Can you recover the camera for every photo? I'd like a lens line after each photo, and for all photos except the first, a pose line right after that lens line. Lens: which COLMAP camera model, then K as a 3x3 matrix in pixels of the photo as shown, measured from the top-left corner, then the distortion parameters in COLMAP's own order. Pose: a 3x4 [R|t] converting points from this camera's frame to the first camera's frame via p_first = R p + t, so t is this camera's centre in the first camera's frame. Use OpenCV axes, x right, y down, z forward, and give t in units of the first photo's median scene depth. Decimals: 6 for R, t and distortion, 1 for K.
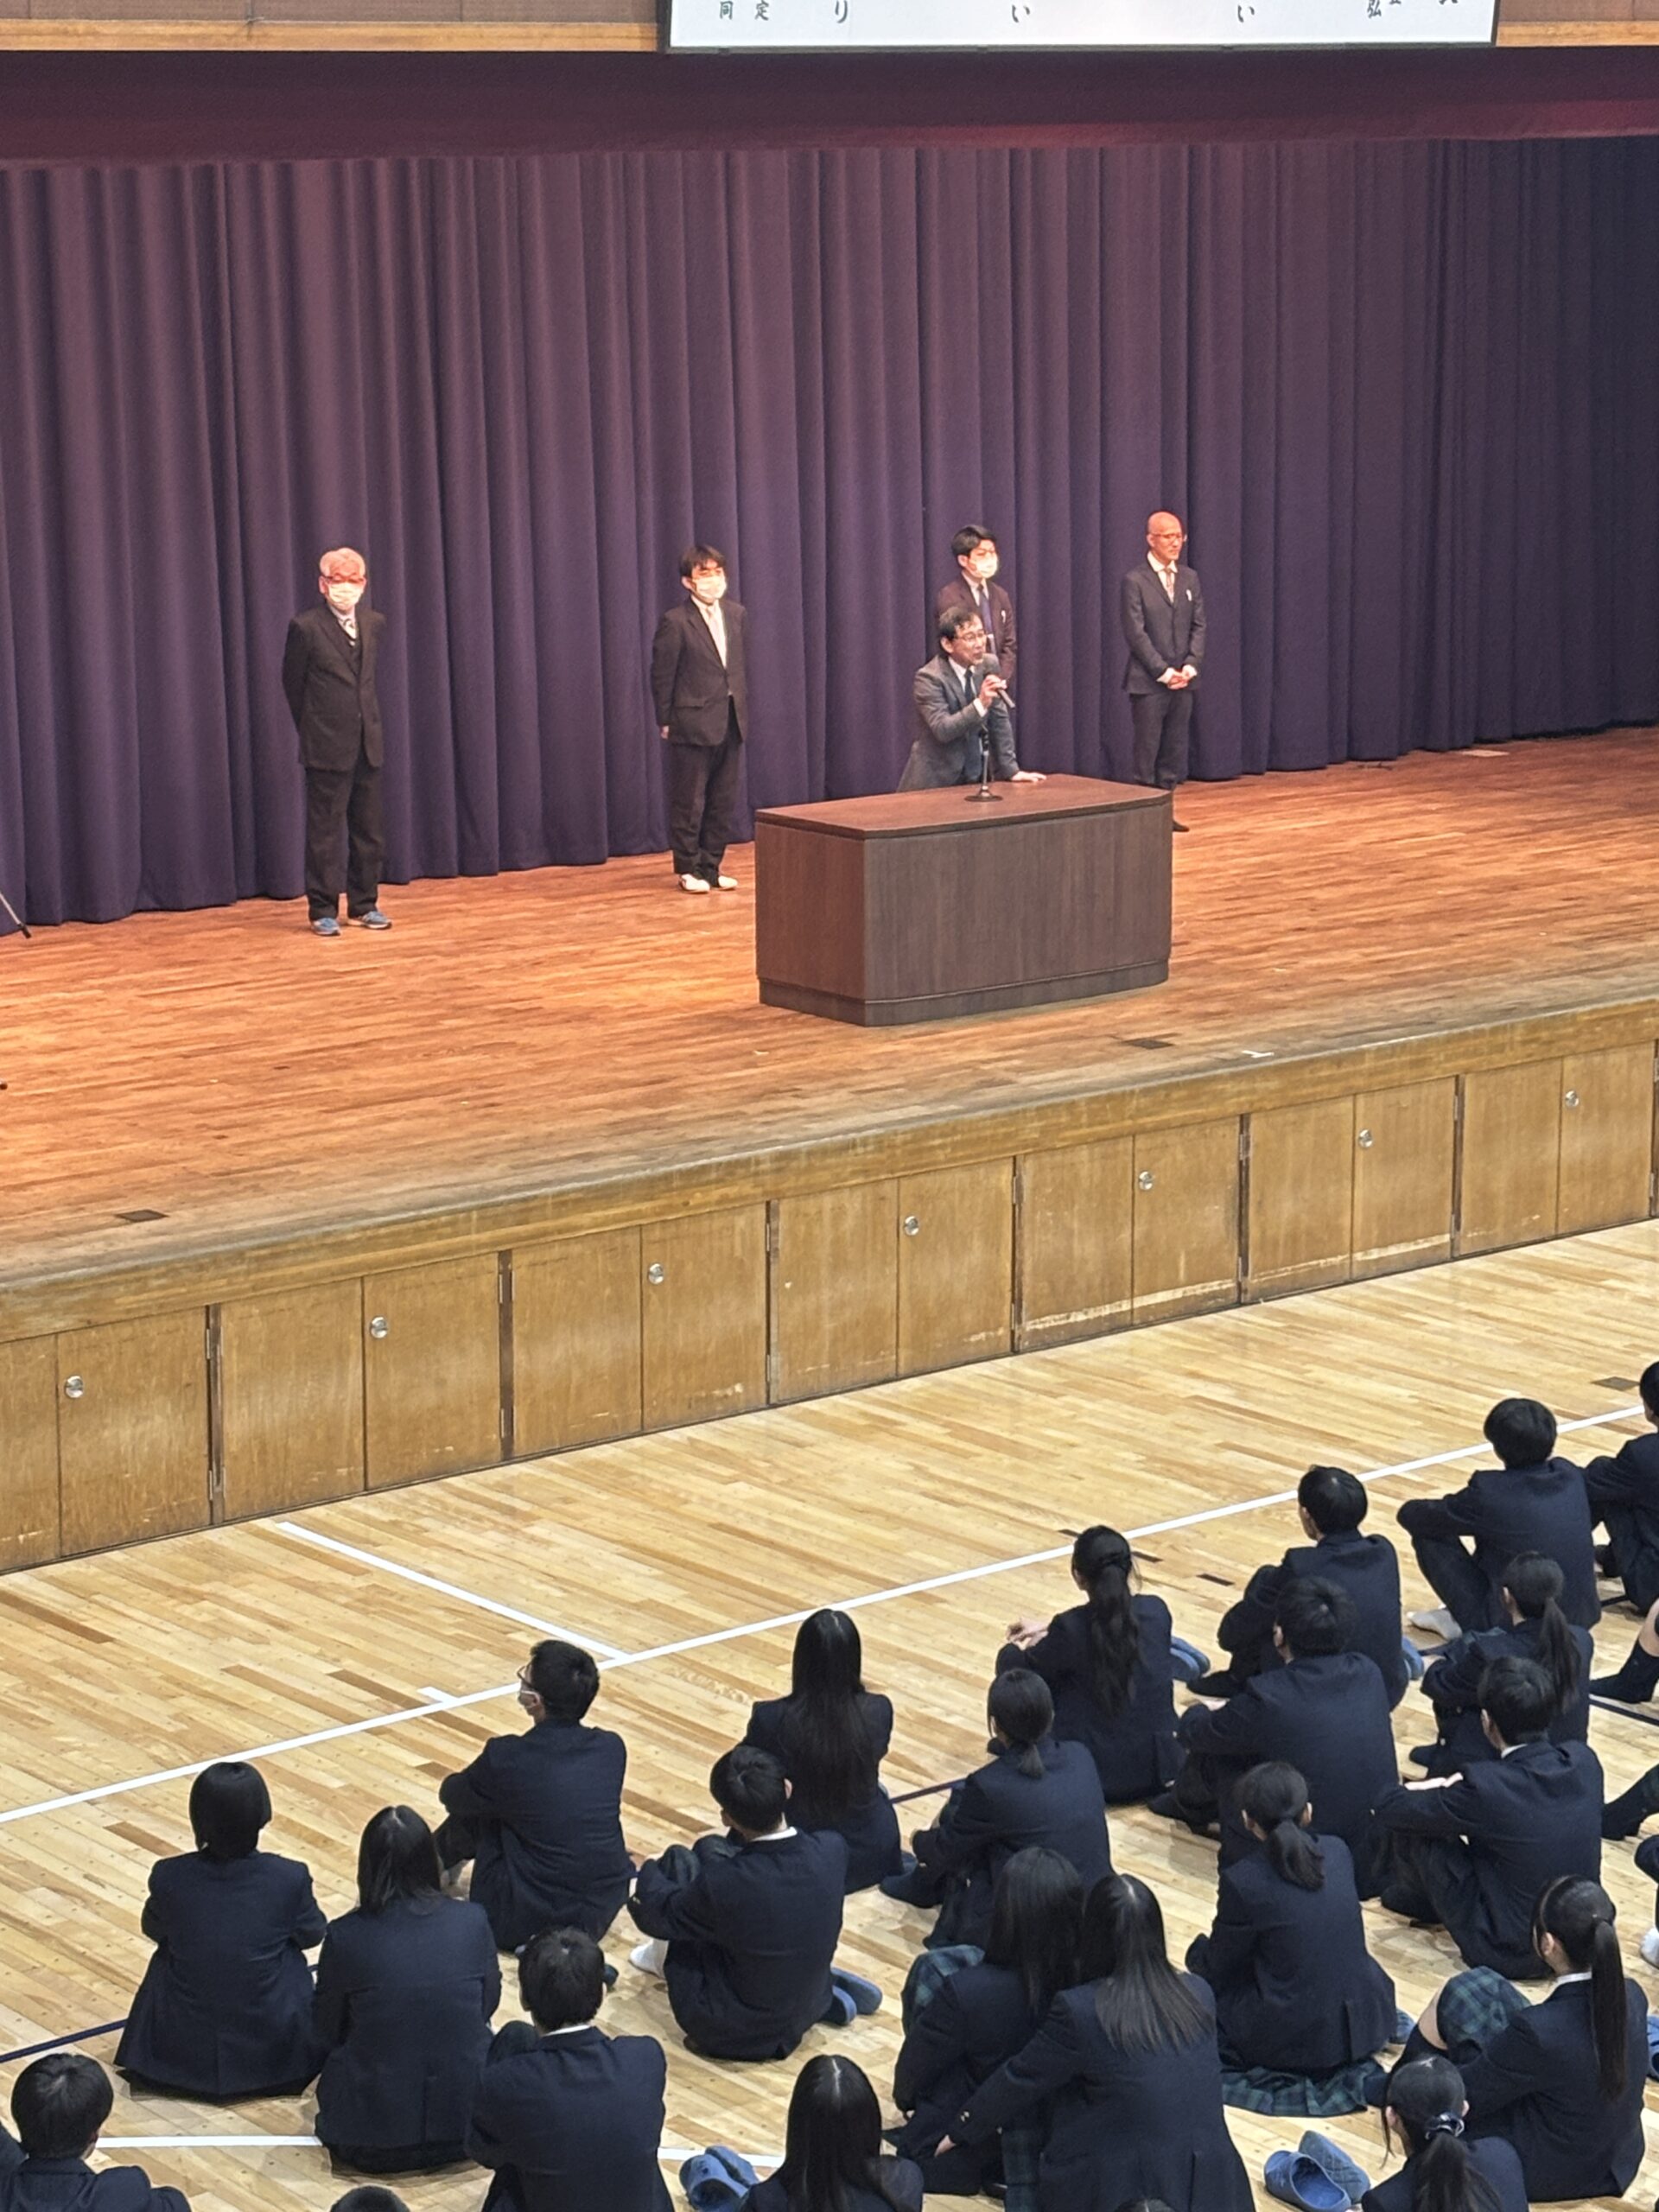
lens RADIAL K [[5016.1, 0, 825.2], [0, 5016.1, 1107.8], [0, 0, 1]] dist [0.251804, -0.882693]
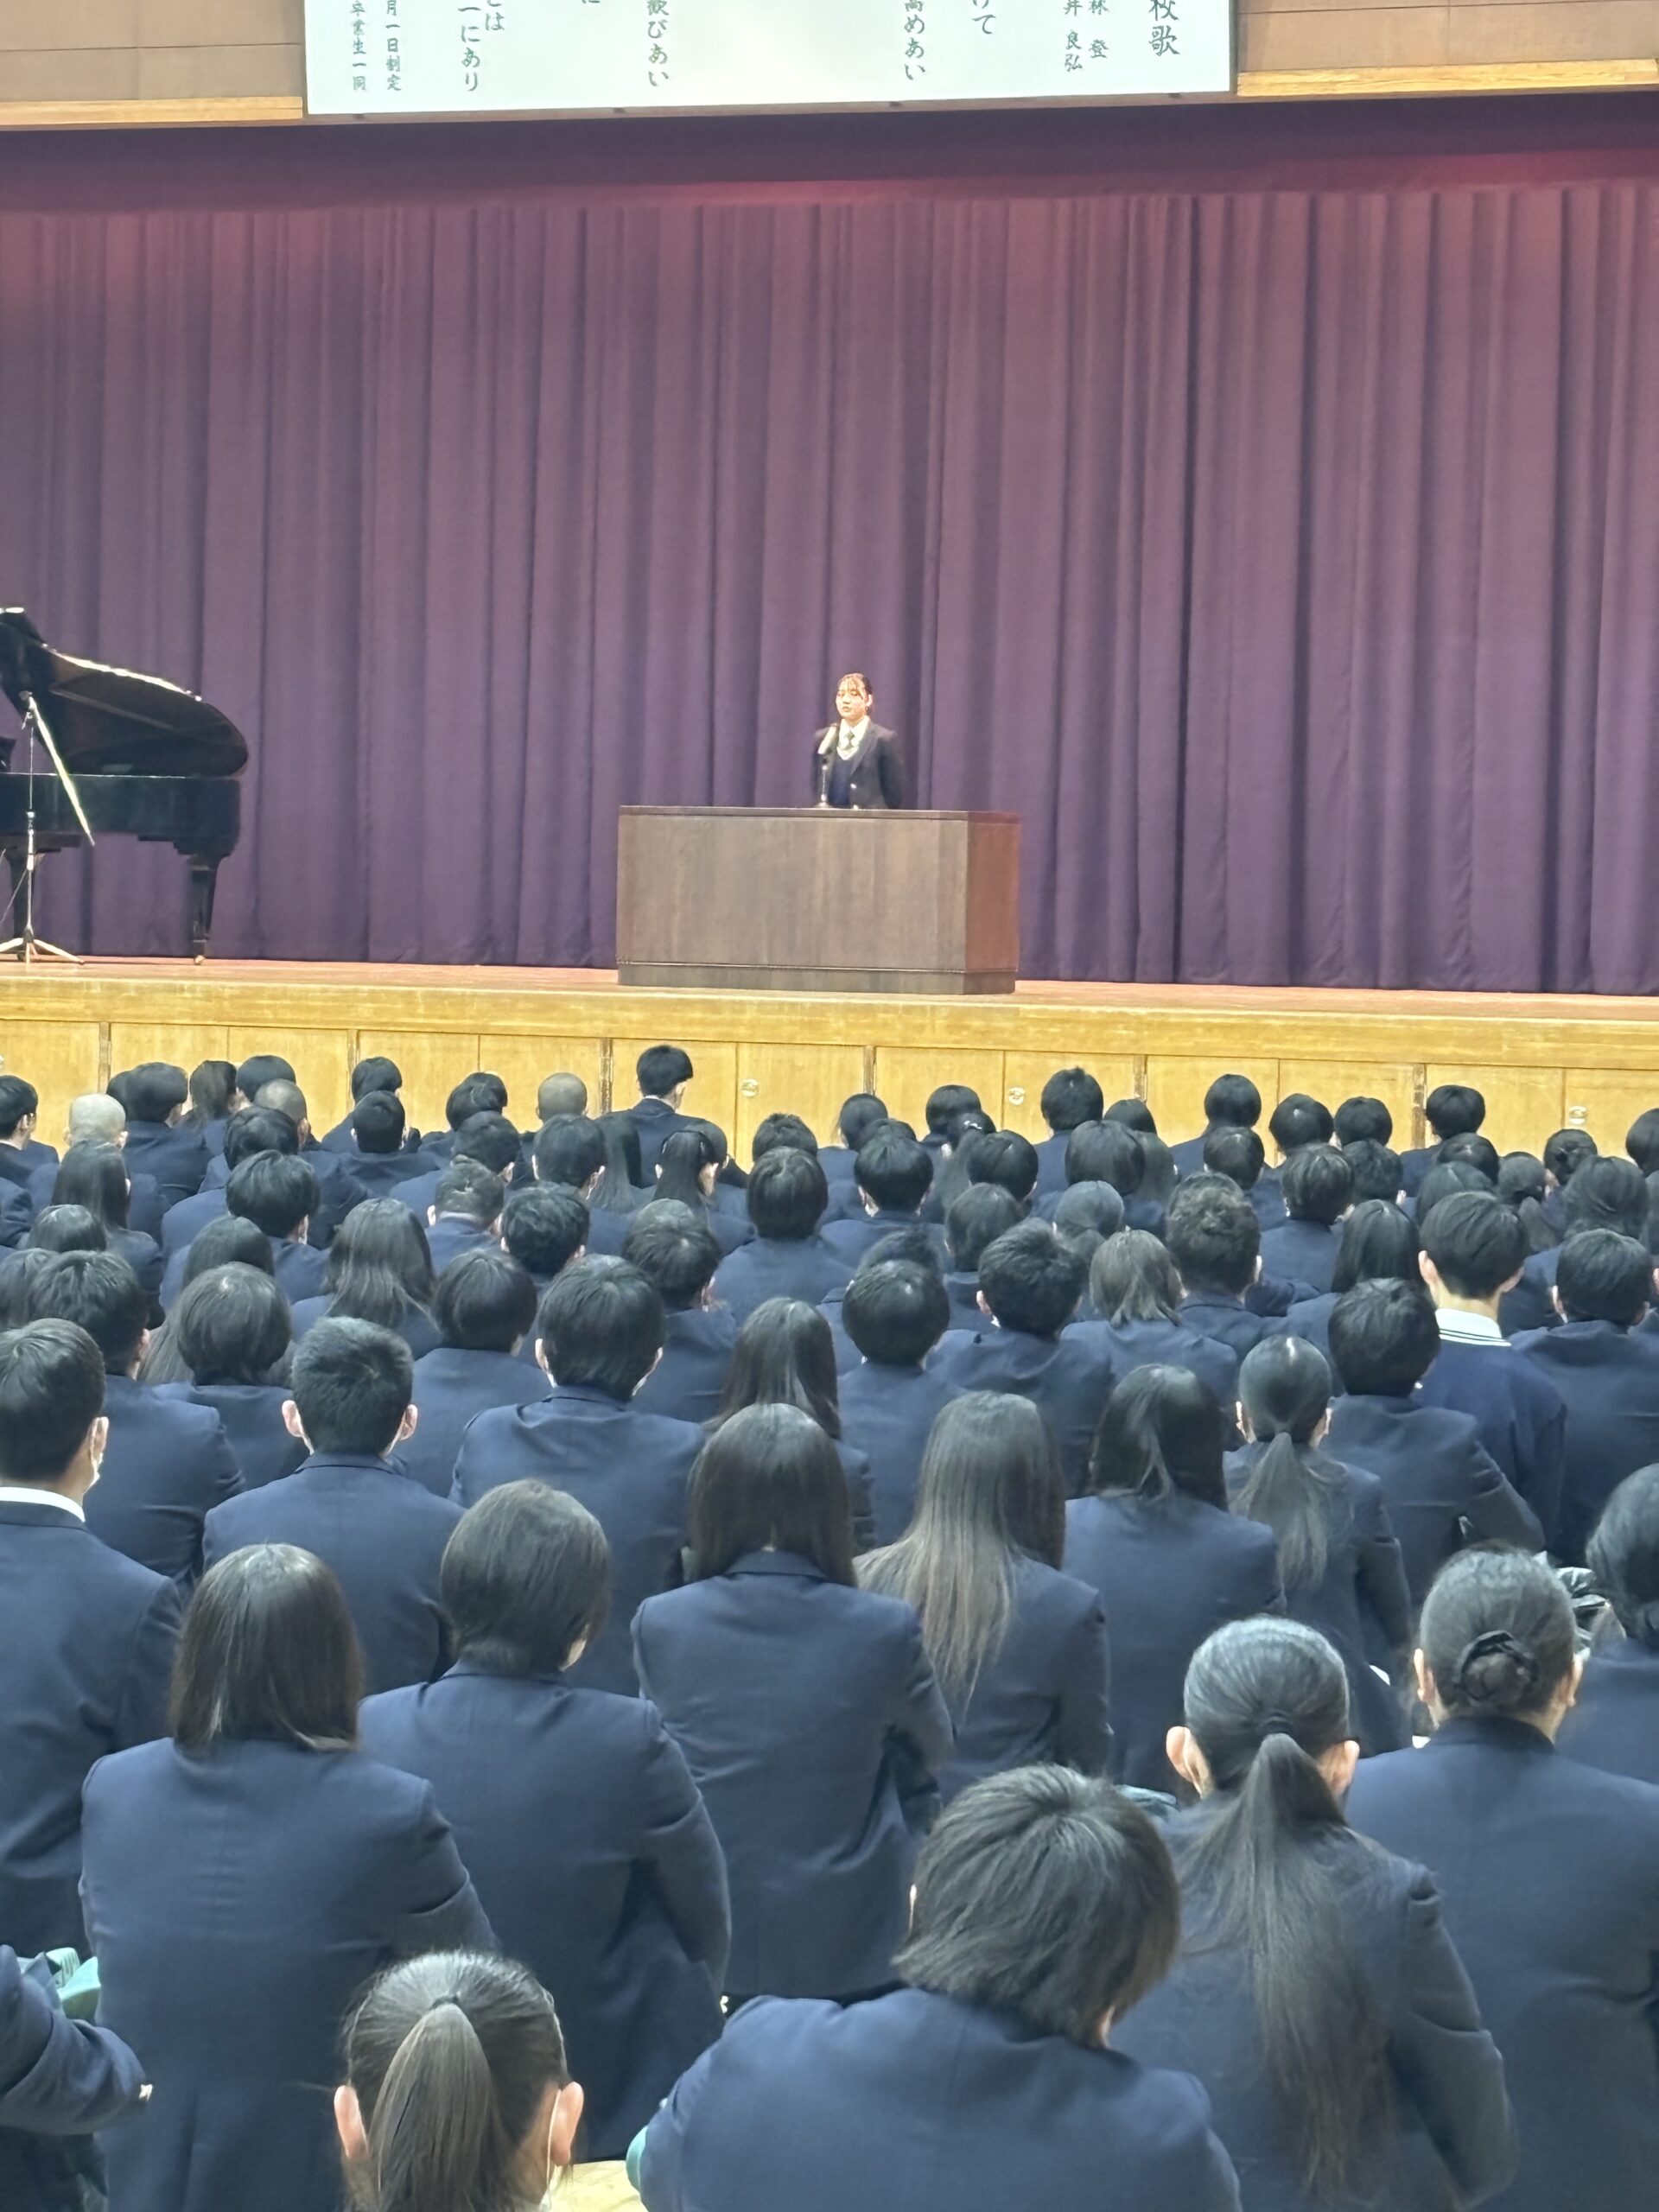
lens RADIAL K [[6307.2, 0, 826.8], [0, 6307.2, 1110.3], [0, 0, 1]] dist [0.302001, -1.624716]
pose [[0.499437, 0.048365, -0.864999, 1.348912], [-0.196484, 0.978747, -0.058722, 0.091327], [0.843775, 0.199286, 0.498325, 0.375647]]
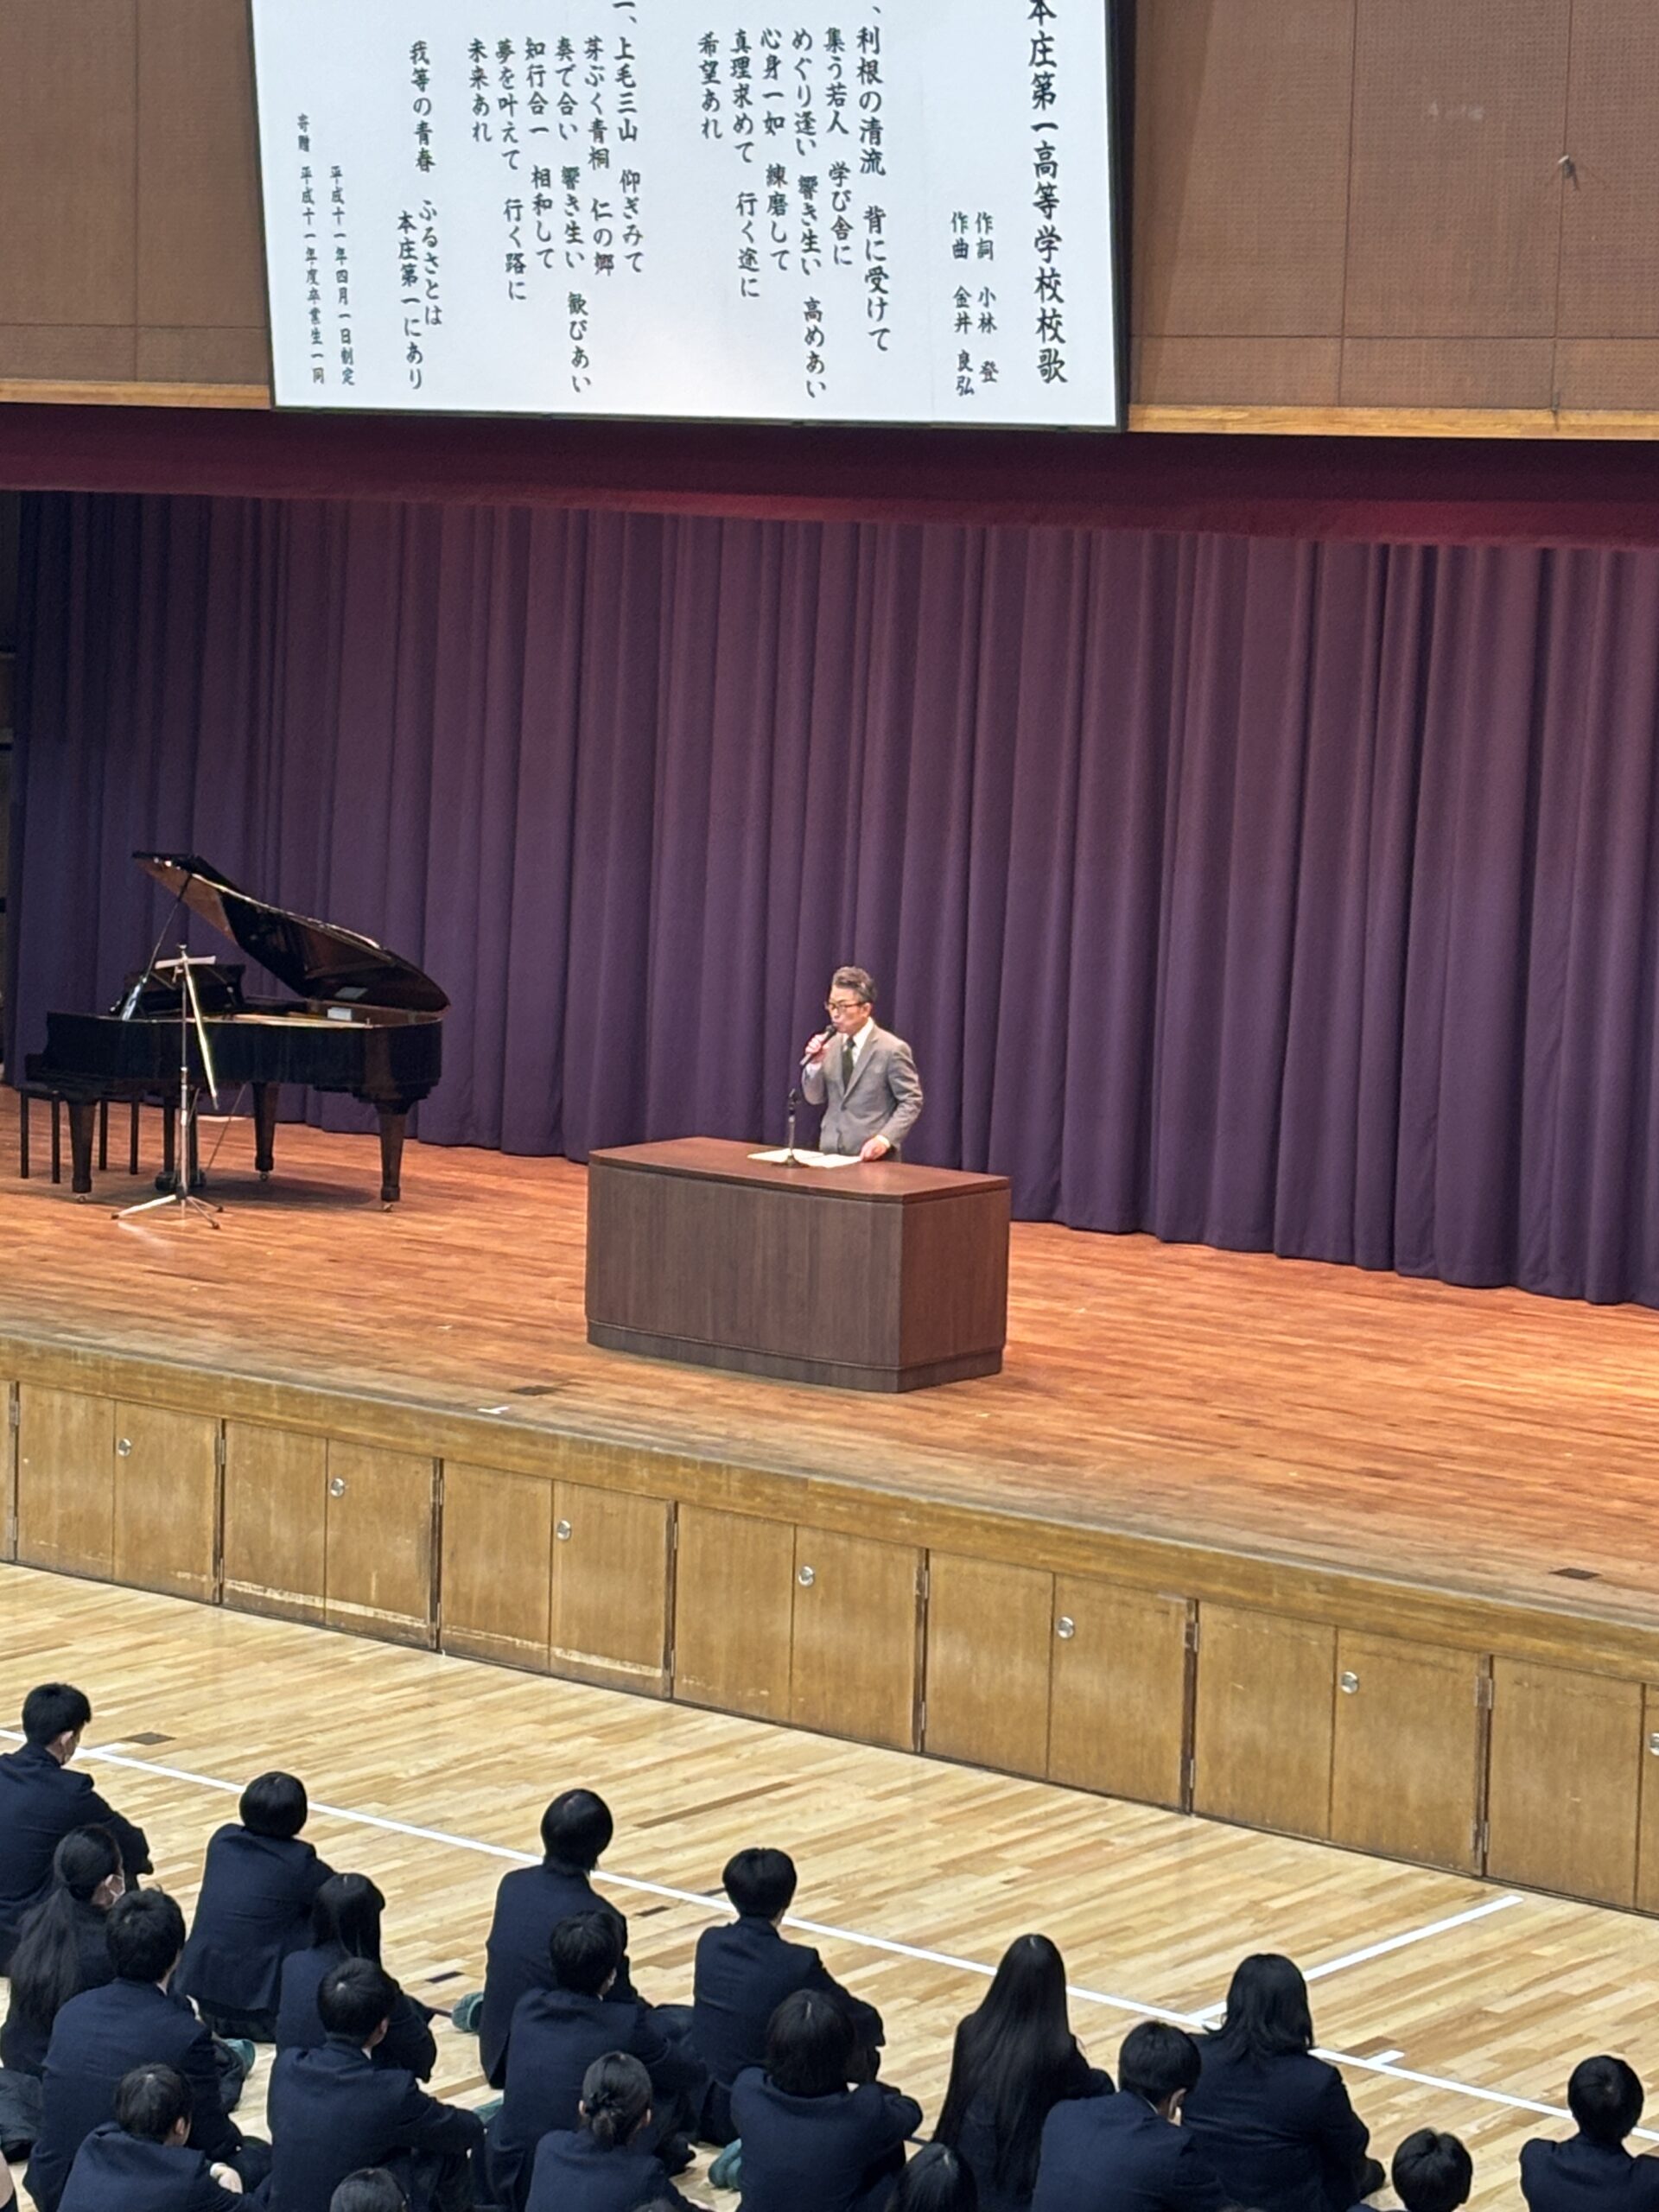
lens RADIAL K [[5351.8, 0, 827.1], [0, 5351.8, 1114.5], [0, 0, 1]] dist [0.268347, -1.010089]
pose [[0.212674, 0.132430, -0.968108, 1.173748], [-0.222508, 0.971307, 0.083987, -0.179623], [0.951452, 0.197550, 0.236038, 0.842315]]
